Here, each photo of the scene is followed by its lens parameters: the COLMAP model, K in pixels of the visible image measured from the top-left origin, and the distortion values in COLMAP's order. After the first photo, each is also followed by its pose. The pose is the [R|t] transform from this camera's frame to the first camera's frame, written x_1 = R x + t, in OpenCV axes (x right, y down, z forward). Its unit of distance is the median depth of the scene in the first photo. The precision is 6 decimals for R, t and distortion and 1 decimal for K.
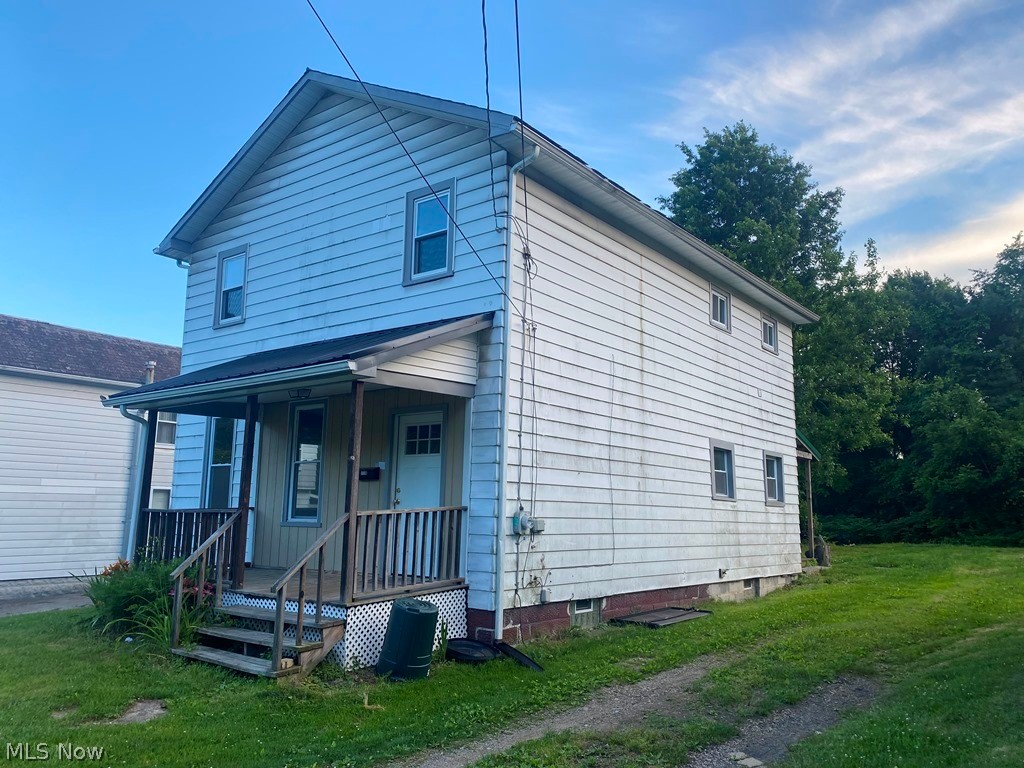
lens RADIAL K [[788.6, 0, 512.7], [0, 788.6, 399.8], [0, 0, 1]] dist [0.030274, -0.008520]
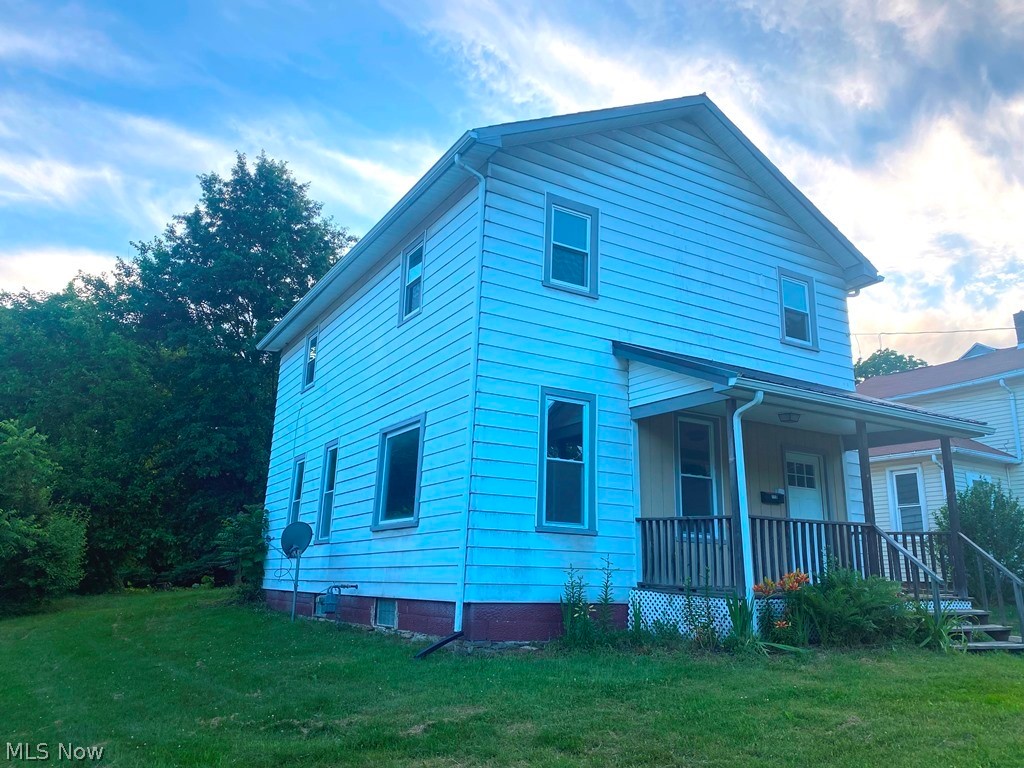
lens RADIAL K [[788.6, 0, 512.7], [0, 788.6, 399.8], [0, 0, 1]] dist [0.030274, -0.008520]
pose [[0.369690, 0.204676, 0.906331, -1.212673], [-0.146366, 0.976086, -0.160727, 0.170987], [-0.917554, -0.073237, 0.390807, 0.808920]]
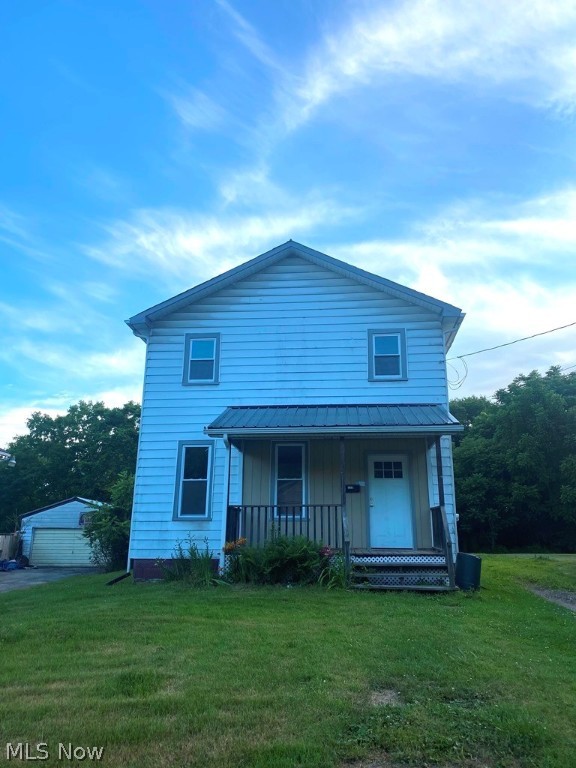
lens RADIAL K [[591.5, 0, 288.0], [0, 591.5, 384.0], [0, 0, 1]] dist [0.030274, -0.008520]
pose [[0.850807, 0.134806, 0.507893, -0.863536], [-0.069702, 0.986945, -0.145195, 0.059303], [-0.520835, 0.088131, 0.849096, -0.020958]]
